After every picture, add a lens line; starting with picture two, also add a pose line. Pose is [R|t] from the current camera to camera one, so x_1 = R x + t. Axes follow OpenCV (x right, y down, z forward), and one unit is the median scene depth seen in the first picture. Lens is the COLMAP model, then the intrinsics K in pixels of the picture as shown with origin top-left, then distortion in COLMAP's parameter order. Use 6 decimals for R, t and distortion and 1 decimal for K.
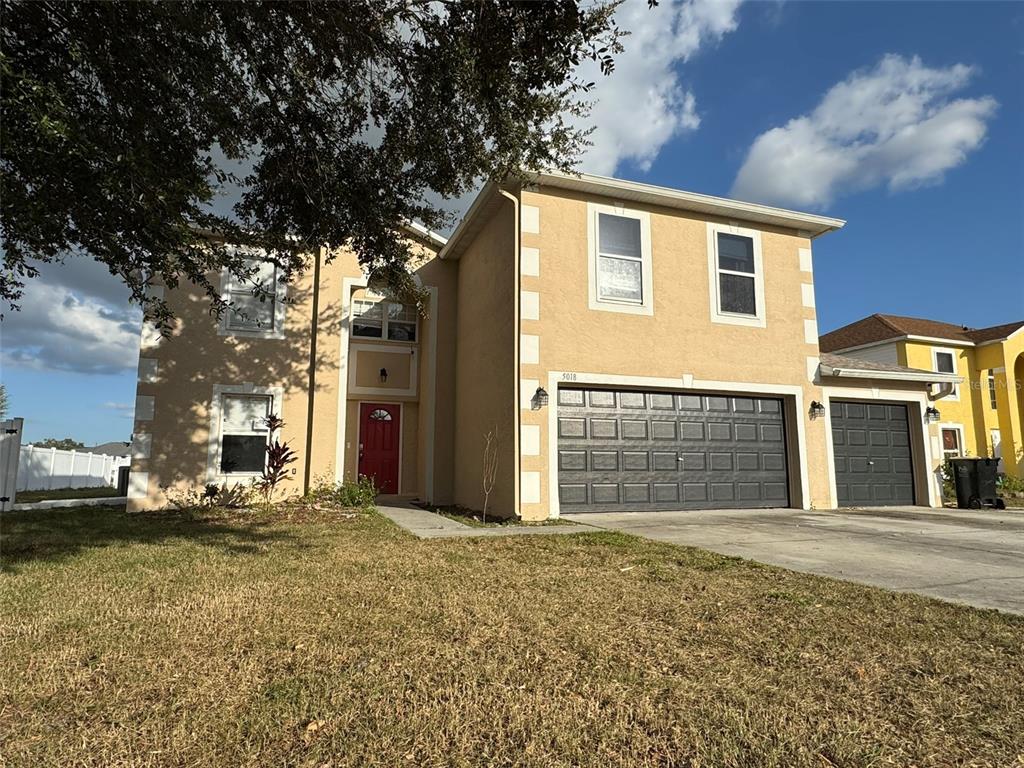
lens RADIAL K [[606.9, 0, 512.0], [0, 606.9, 384.0], [0, 0, 1]] dist [0.000253, -0.001428]
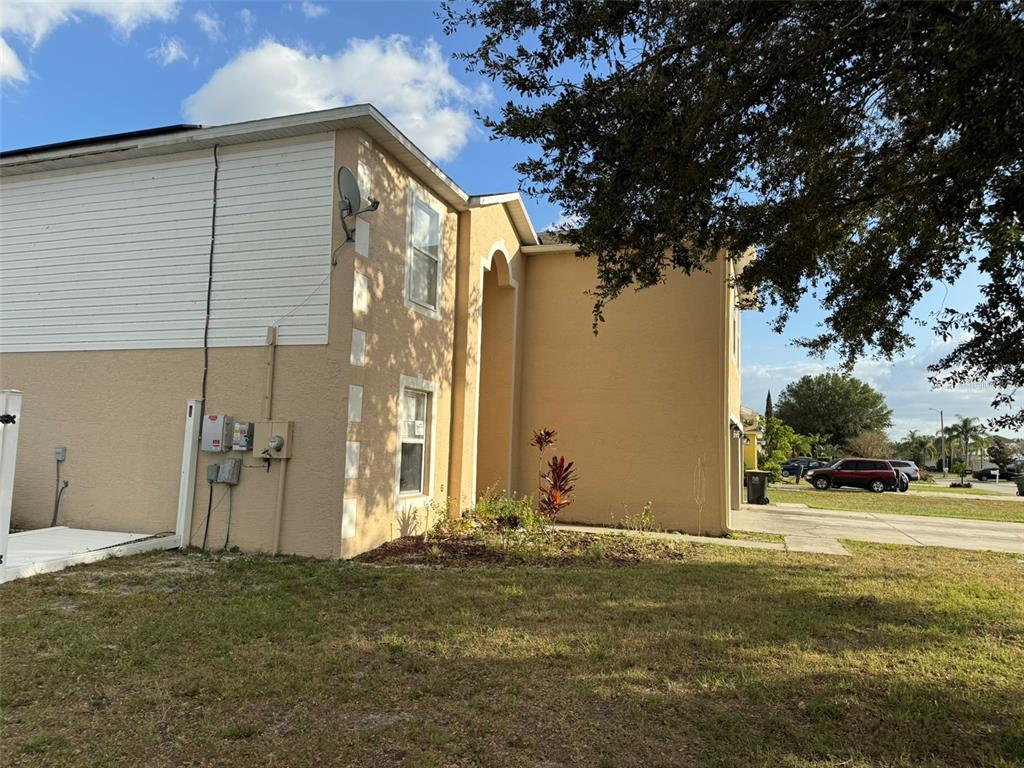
lens RADIAL K [[721.5, 0, 513.5], [0, 721.5, 407.1], [0, 0, 1]] dist [0.038357, -0.044263]
pose [[0.640640, 0.073944, 0.764272, -1.103891], [-0.144751, 0.989136, 0.025636, 0.000017], [-0.754074, -0.127053, 0.644384, 0.340885]]
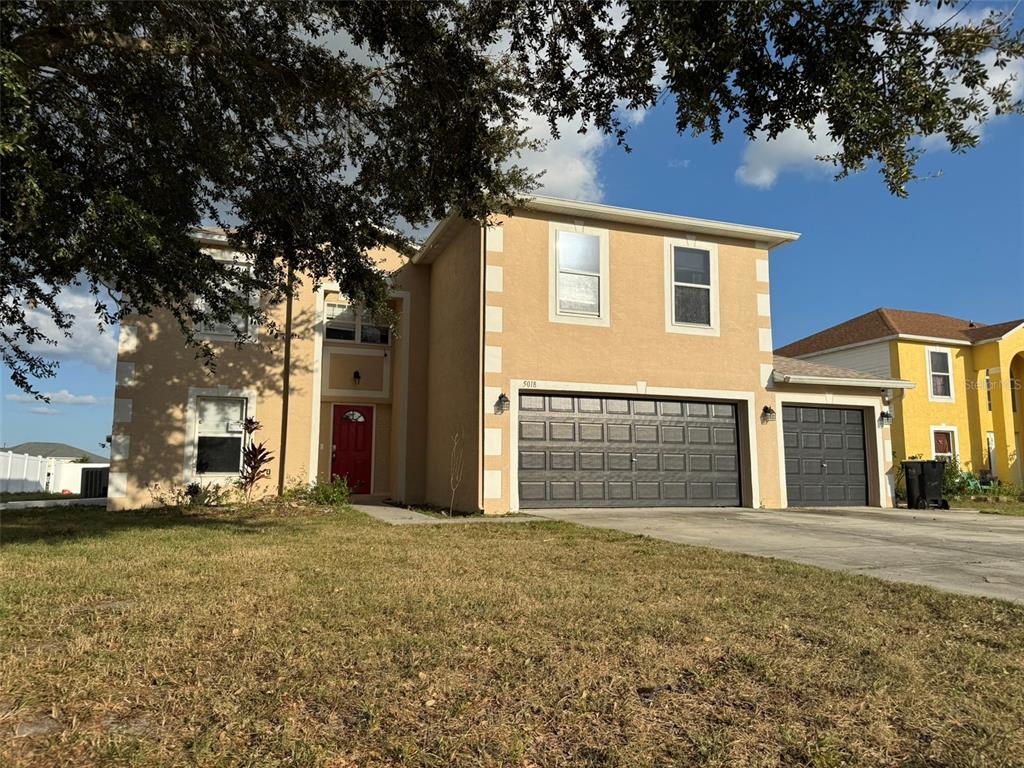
lens RADIAL K [[705.0, 0, 514.8], [0, 705.0, 385.8], [0, 0, 1]] dist [0.168947, -0.318123]
pose [[0.999778, 0.003824, 0.020703, 0.034608], [-0.004130, 0.999883, 0.014729, -0.023370], [-0.020644, -0.014812, 0.999677, -0.234262]]
